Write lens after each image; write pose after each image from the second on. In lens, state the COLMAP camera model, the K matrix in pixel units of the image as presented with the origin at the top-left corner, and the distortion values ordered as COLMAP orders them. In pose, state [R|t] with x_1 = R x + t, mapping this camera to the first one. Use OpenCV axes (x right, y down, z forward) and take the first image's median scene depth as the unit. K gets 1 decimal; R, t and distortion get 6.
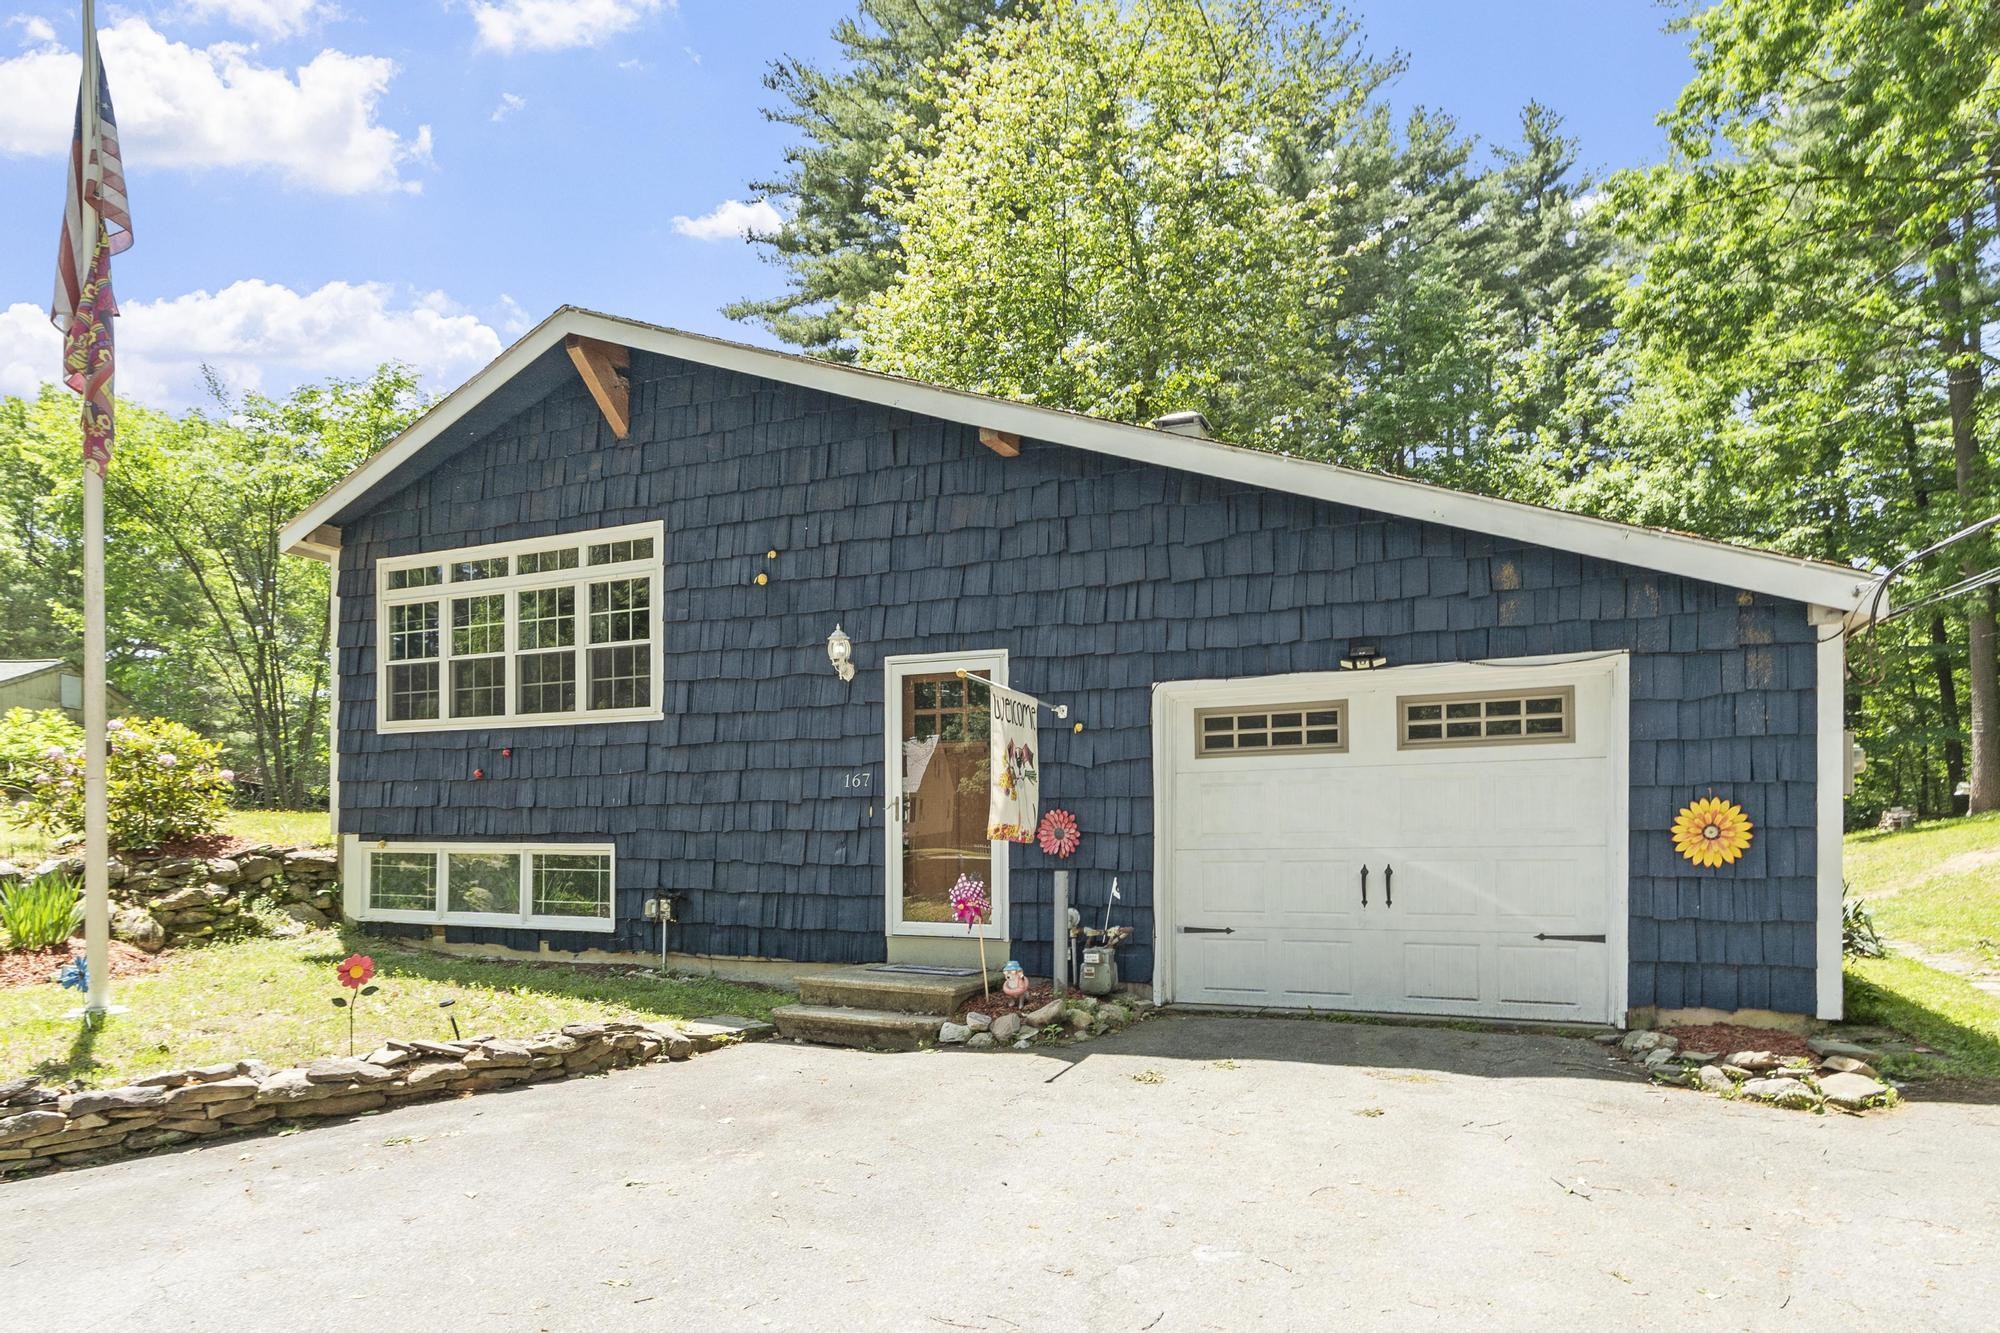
lens RADIAL K [[1148.7, 0, 995.3], [0, 1148.7, 805.5], [0, 0, 1]] dist [0.005945, -0.000909]
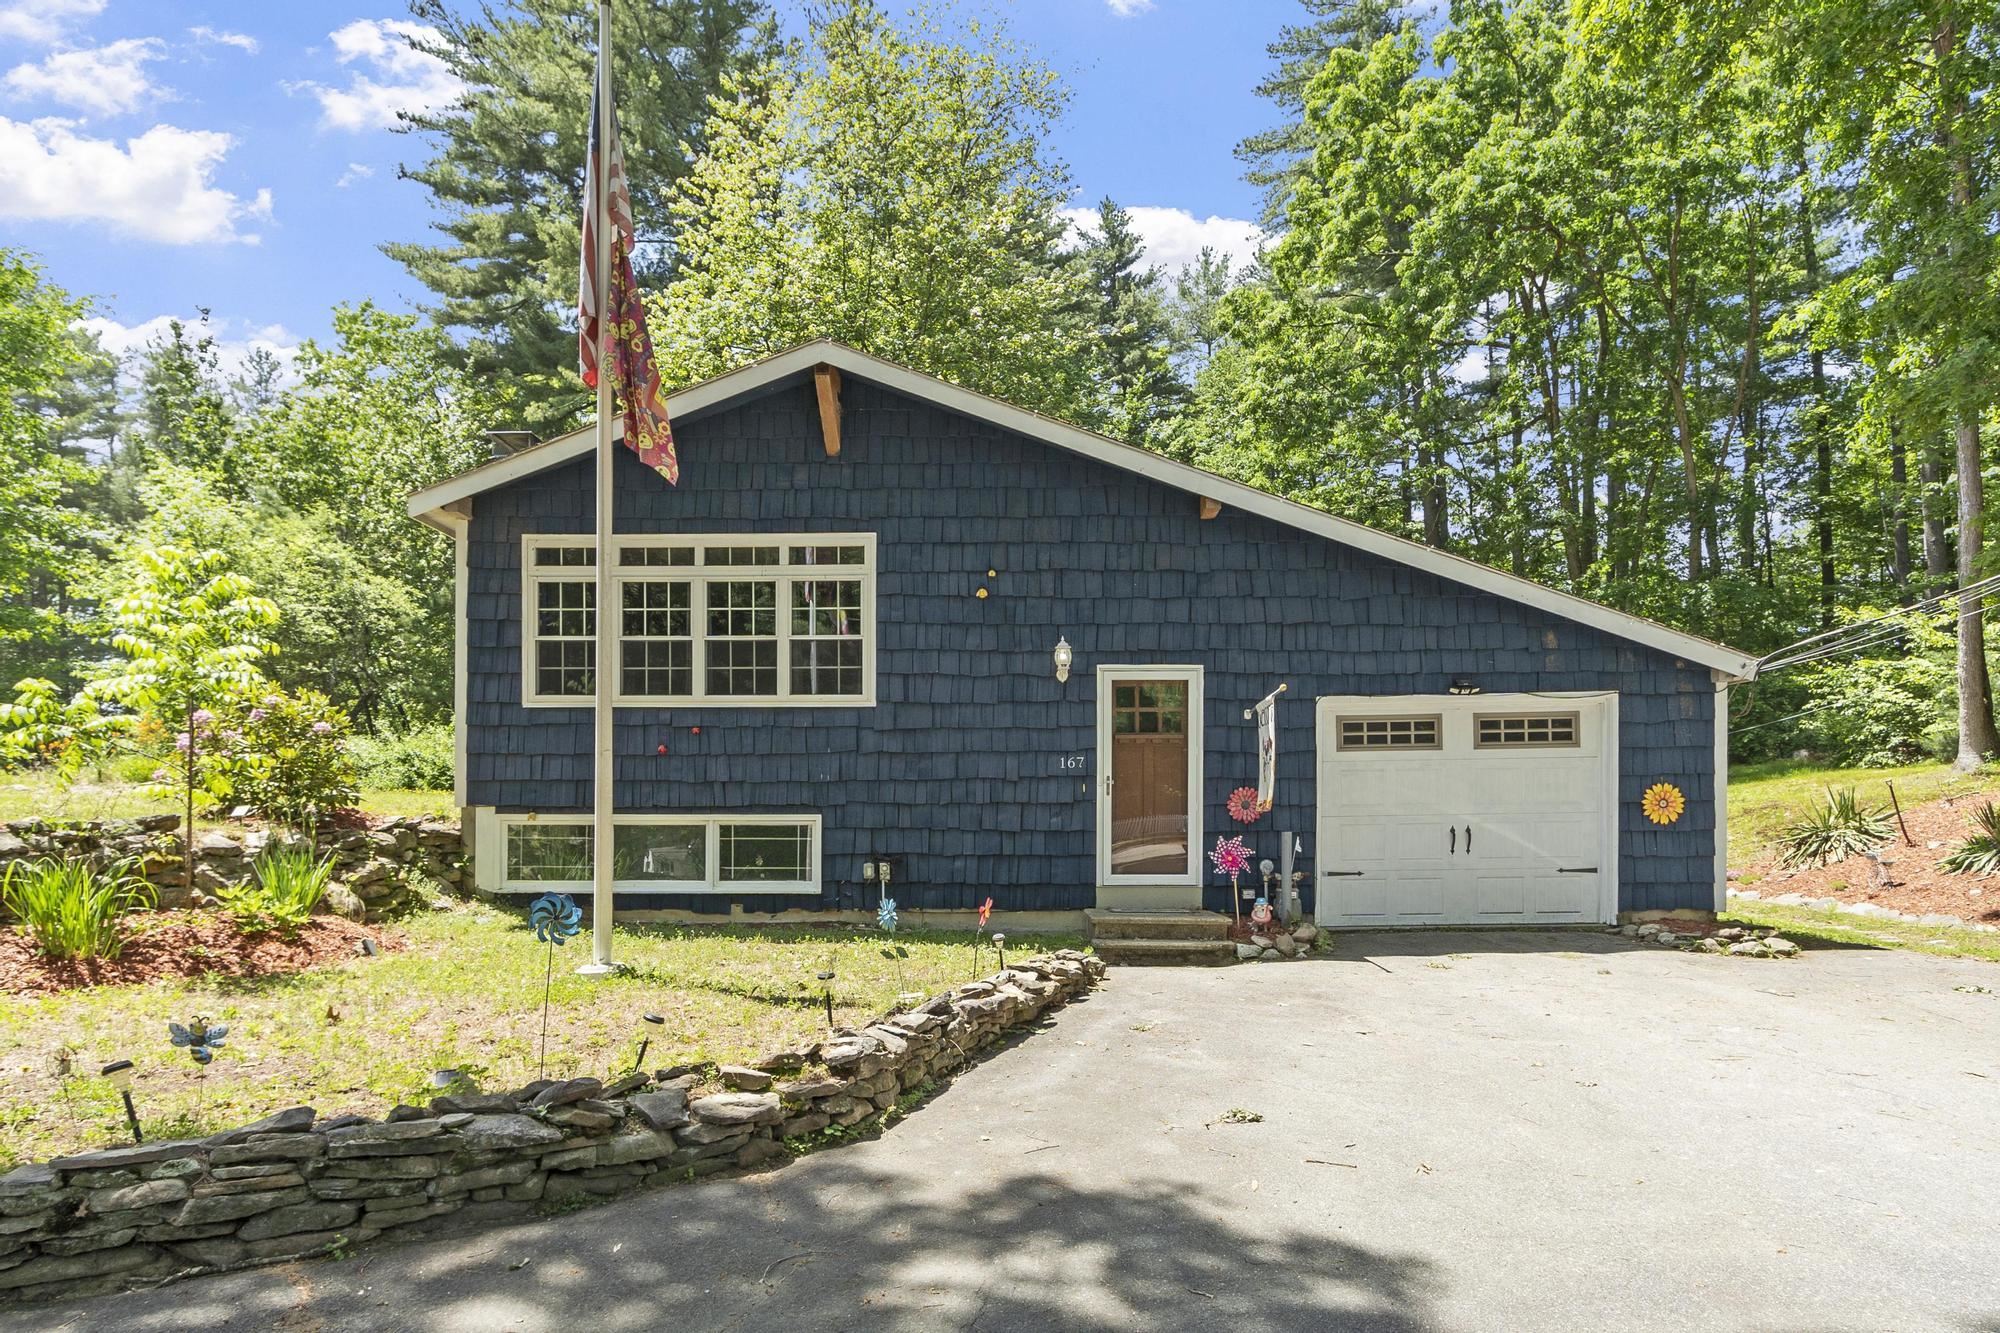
lens RADIAL K [[1100.8, 0, 1002.8], [0, 1100.8, 787.9], [0, 0, 1]] dist [0.002264, 0.000500]
pose [[0.920460, 0.008032, 0.390755, -0.600989], [-0.008208, 0.999966, -0.001220, 0.007035], [-0.390751, -0.002084, 0.920494, -0.062683]]
